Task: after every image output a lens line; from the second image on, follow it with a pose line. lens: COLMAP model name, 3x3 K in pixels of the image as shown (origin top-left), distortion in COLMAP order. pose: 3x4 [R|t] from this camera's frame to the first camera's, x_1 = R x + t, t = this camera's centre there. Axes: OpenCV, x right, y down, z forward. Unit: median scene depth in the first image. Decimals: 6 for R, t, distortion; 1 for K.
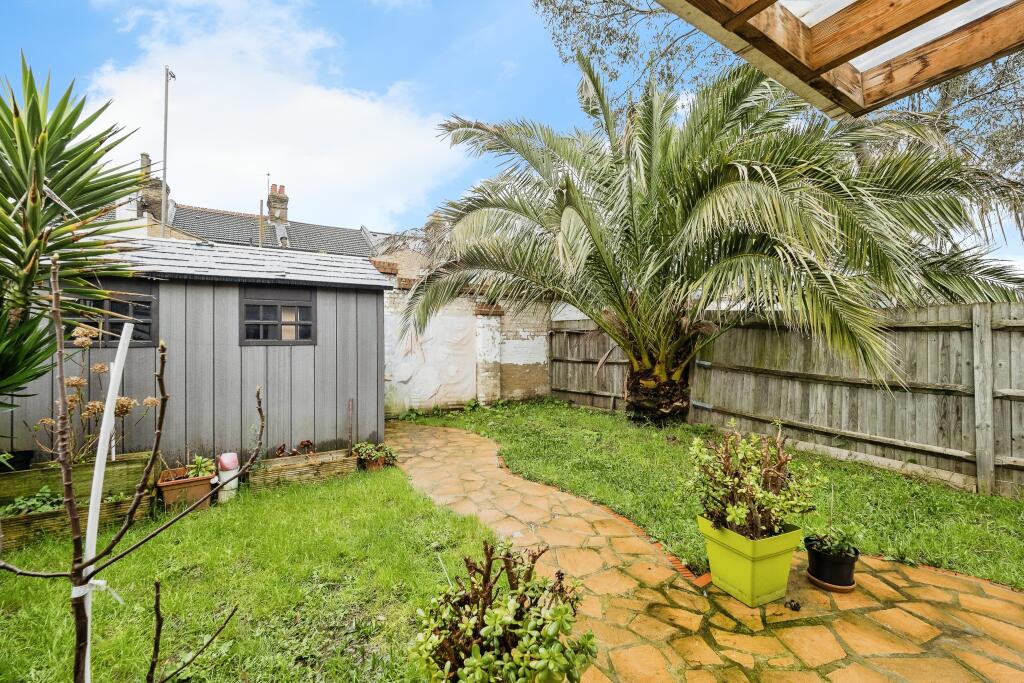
lens RADIAL K [[434.6, 0, 507.1], [0, 434.6, 326.2], [0, 0, 1]] dist [-0.015774, -0.000196]
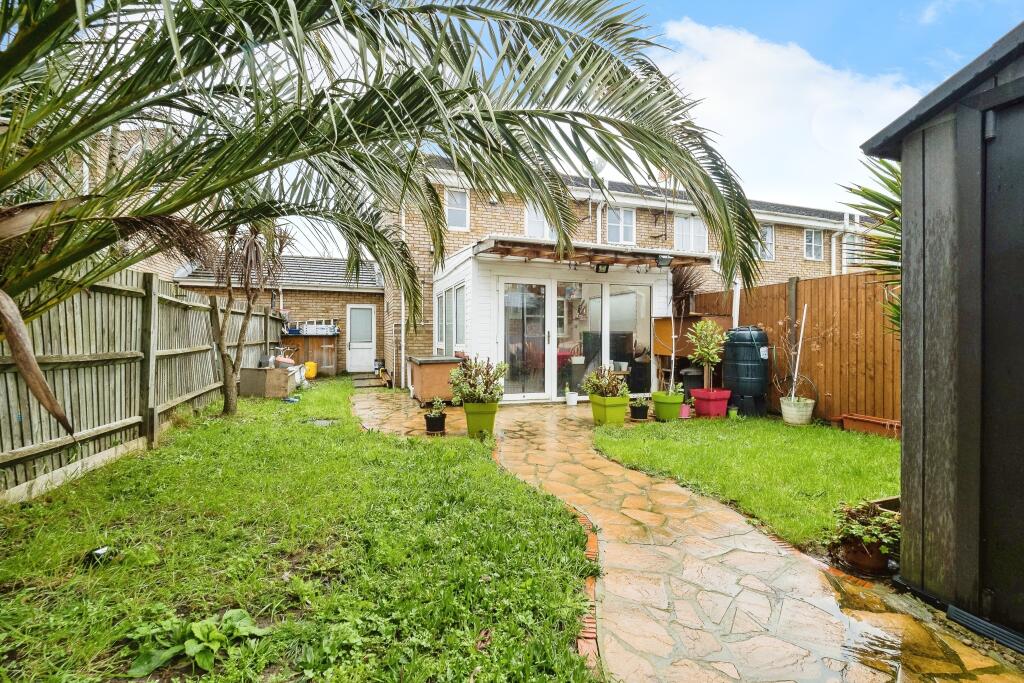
lens RADIAL K [[434.6, 0, 507.1], [0, 434.6, 326.2], [0, 0, 1]] dist [-0.015774, -0.000196]
pose [[-0.964396, -0.001910, 0.264456, -0.062560], [-0.006669, 0.999832, -0.017099, 0.096830], [-0.264378, -0.018254, -0.964246, 1.856185]]
